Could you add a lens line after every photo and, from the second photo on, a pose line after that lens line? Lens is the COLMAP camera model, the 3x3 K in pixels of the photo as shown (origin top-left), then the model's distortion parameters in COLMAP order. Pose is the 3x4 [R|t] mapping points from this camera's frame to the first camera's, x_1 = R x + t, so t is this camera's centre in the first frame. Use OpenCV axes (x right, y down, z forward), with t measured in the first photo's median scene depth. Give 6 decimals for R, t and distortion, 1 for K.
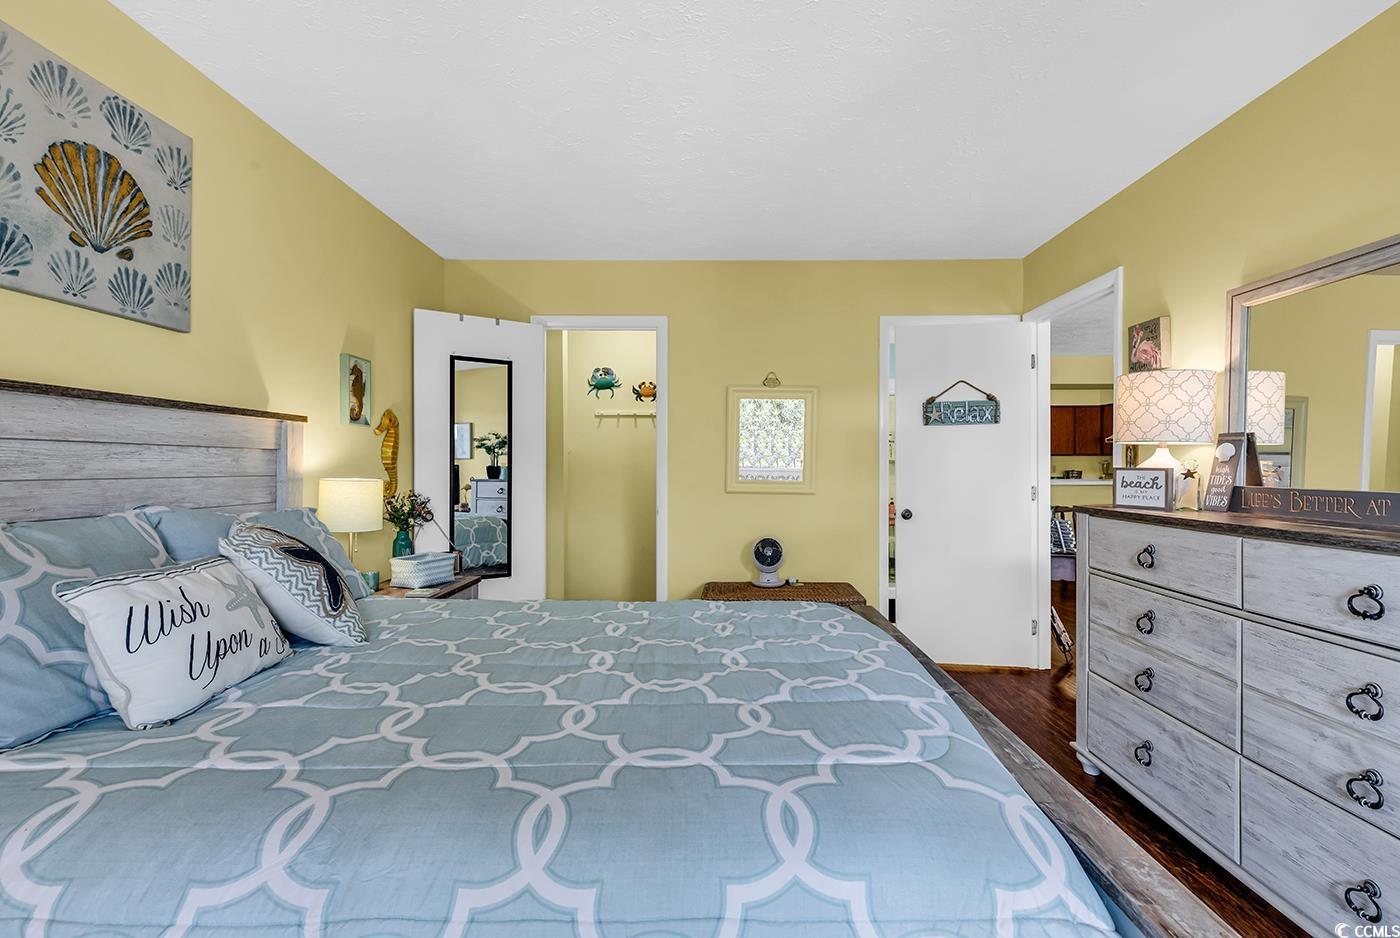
lens RADIAL K [[655.7, 0, 711.9], [0, 655.7, 471.4], [0, 0, 1]] dist [0.004109, -0.000437]
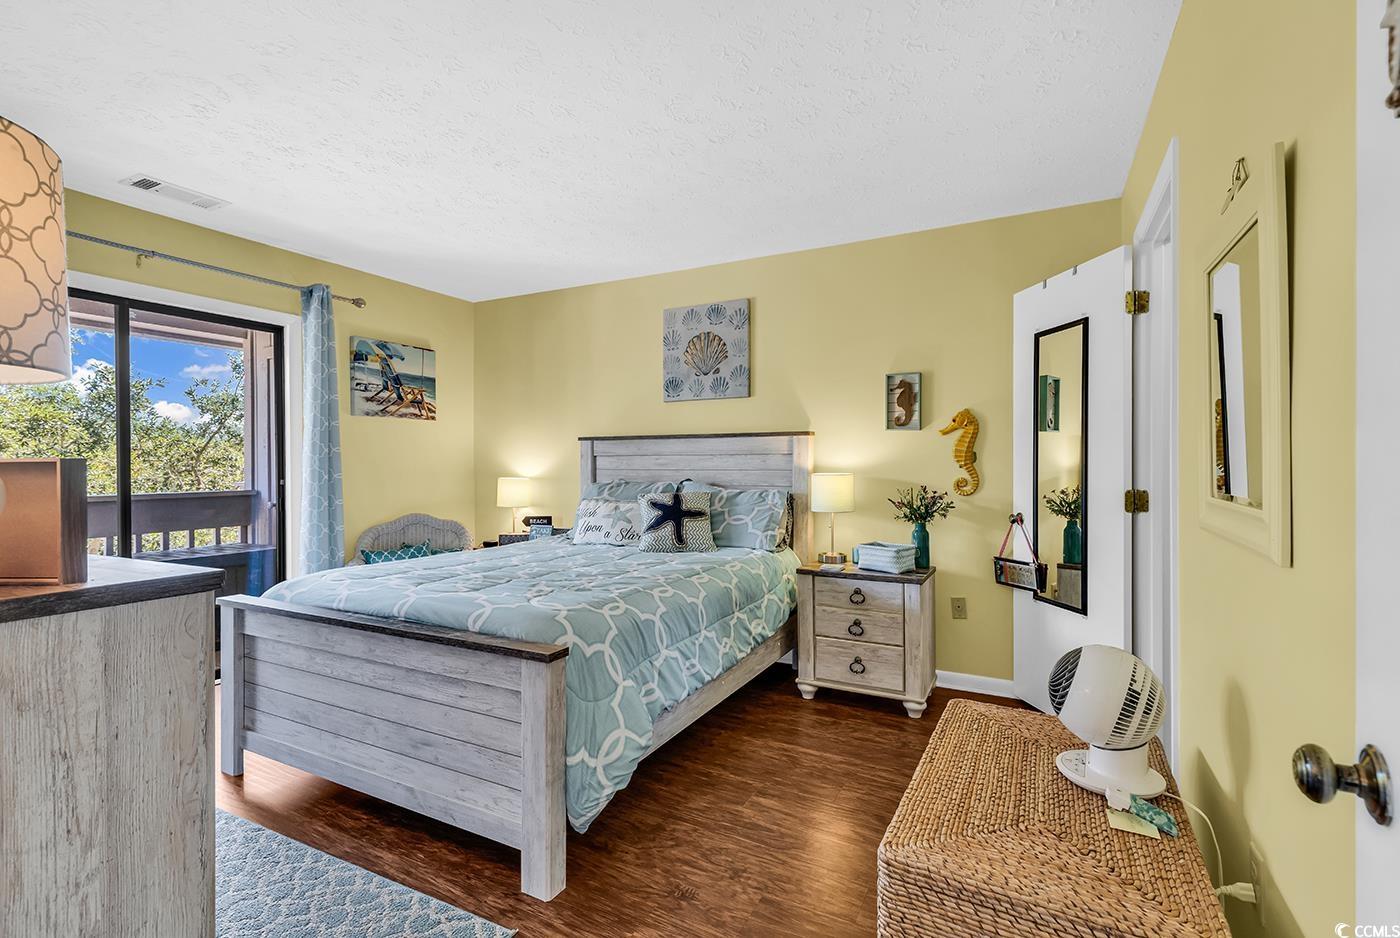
lens RADIAL K [[655.7, 0, 690.8], [0, 655.7, 464.6], [0, 0, 1]] dist [0.004109, -0.000437]
pose [[-0.487801, -0.003762, -0.872947, 1.014568], [-0.004993, 0.999986, -0.001520, -0.004667], [0.872941, 0.003618, -0.487813, 1.831354]]
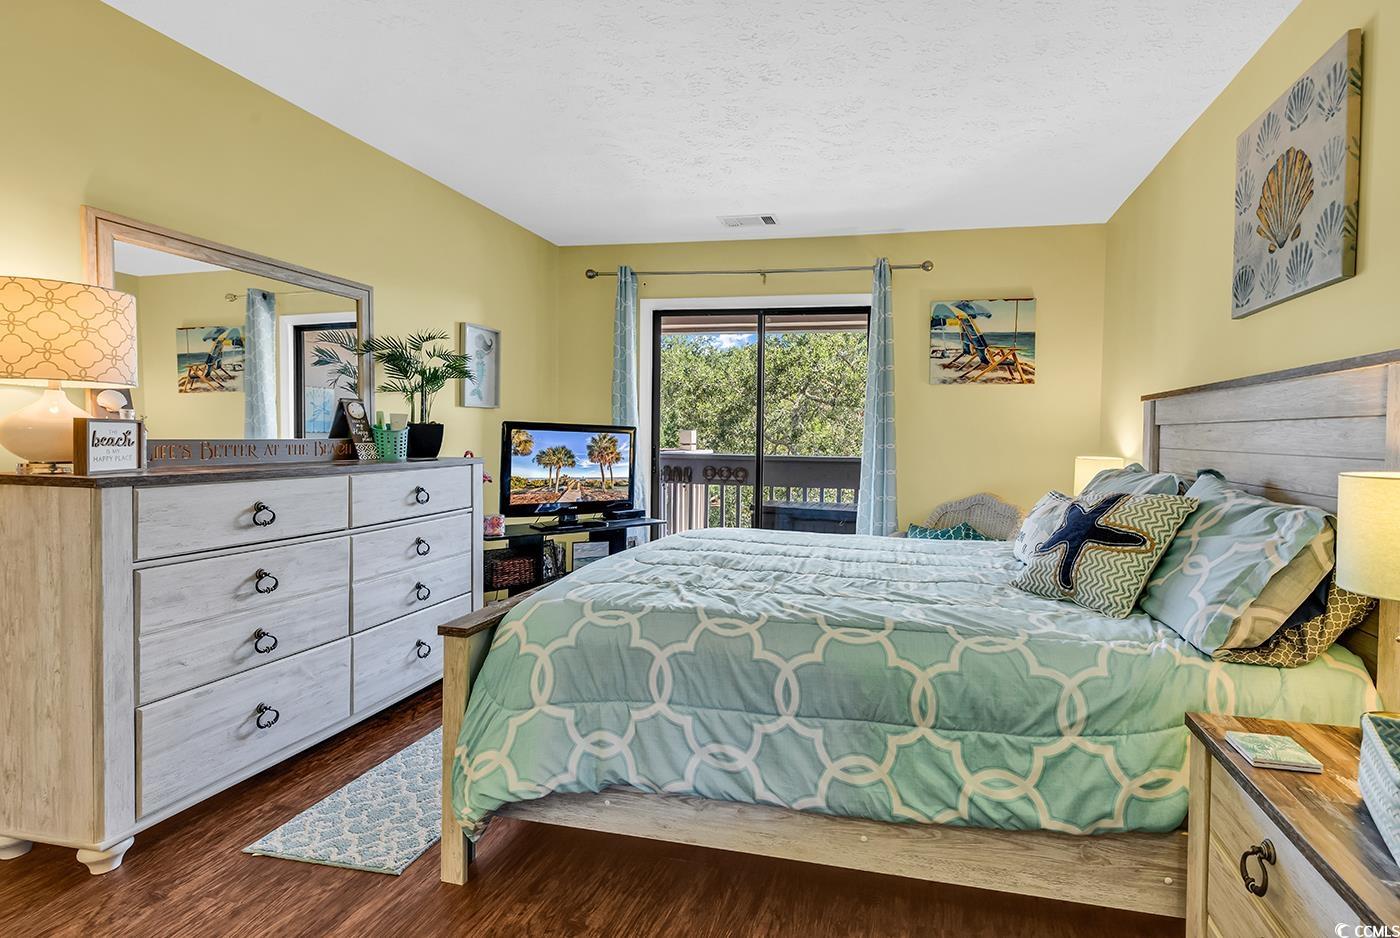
lens RADIAL K [[655.7, 0, 752.0], [0, 655.7, 449.2], [0, 0, 1]] dist [0.004109, -0.000437]
pose [[-0.974538, -0.026910, 0.222601, -0.282002], [-0.020735, 0.999334, 0.030032, -0.010763], [-0.223261, 0.024652, -0.974447, 1.966730]]
